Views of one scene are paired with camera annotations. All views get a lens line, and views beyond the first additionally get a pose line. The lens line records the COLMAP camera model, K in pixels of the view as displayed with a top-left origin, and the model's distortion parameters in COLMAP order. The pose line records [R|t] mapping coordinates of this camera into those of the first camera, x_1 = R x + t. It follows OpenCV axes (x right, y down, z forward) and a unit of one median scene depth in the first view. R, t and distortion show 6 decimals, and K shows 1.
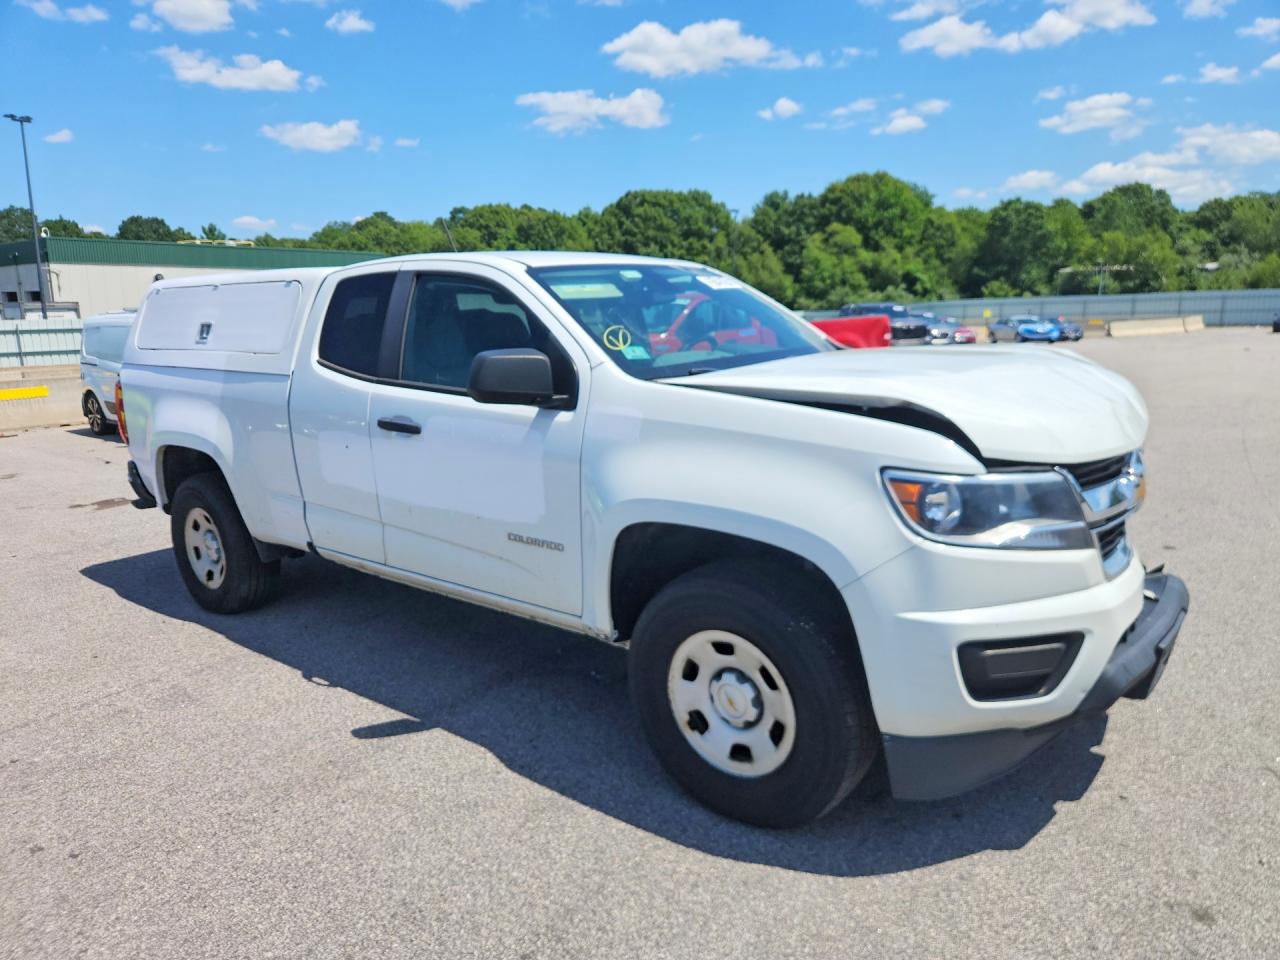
lens RADIAL K [[861.2, 0, 641.8], [0, 861.2, 484.5], [0, 0, 1]] dist [0.021733, -0.025875]
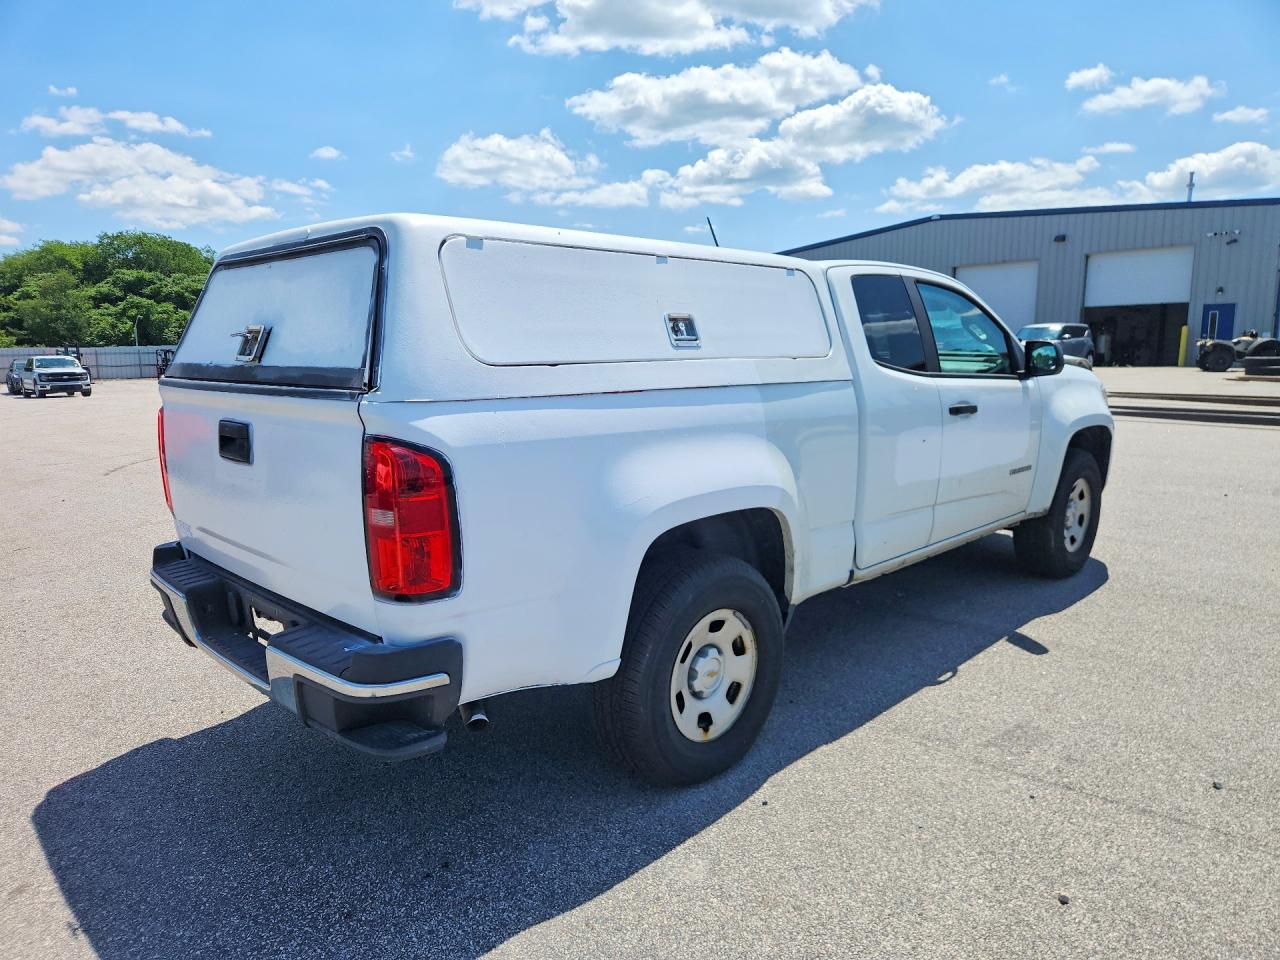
lens RADIAL K [[861.2, 0, 635.3], [0, 861.2, 487.2], [0, 0, 1]] dist [0.021733, -0.025875]
pose [[0.123027, -0.152162, 0.980669, -1.371145], [0.203895, 0.970970, 0.125077, -0.184397], [-0.971232, 0.184566, 0.150481, 1.164772]]
